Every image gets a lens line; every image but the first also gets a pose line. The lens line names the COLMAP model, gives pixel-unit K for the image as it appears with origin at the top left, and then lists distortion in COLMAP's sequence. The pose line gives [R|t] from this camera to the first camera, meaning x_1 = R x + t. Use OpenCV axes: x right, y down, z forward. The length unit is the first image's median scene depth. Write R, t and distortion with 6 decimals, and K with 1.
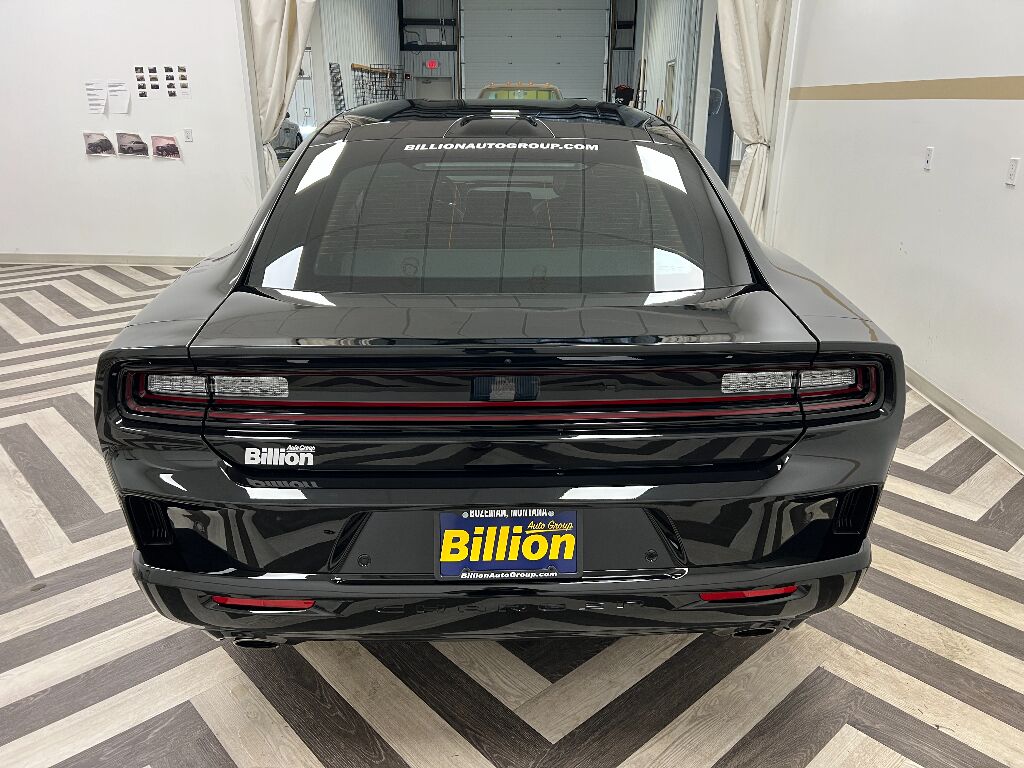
lens RADIAL K [[764.4, 0, 512.0], [0, 764.4, 384.0], [0, 0, 1]] dist [0.076248, -0.093914]
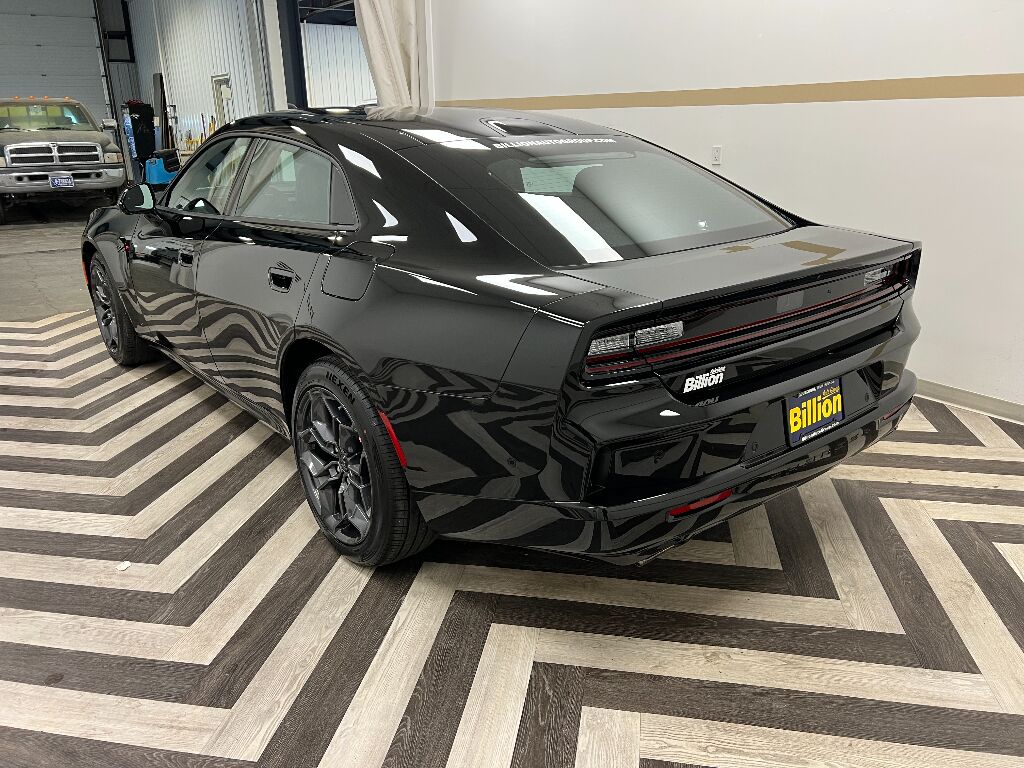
lens RADIAL K [[764.4, 0, 512.0], [0, 764.4, 384.0], [0, 0, 1]] dist [0.076248, -0.093914]
pose [[0.797902, -0.209229, 0.565310, -1.223240], [0.219858, 0.974236, 0.050262, -0.031469], [-0.561262, 0.084184, 0.823346, 0.140319]]
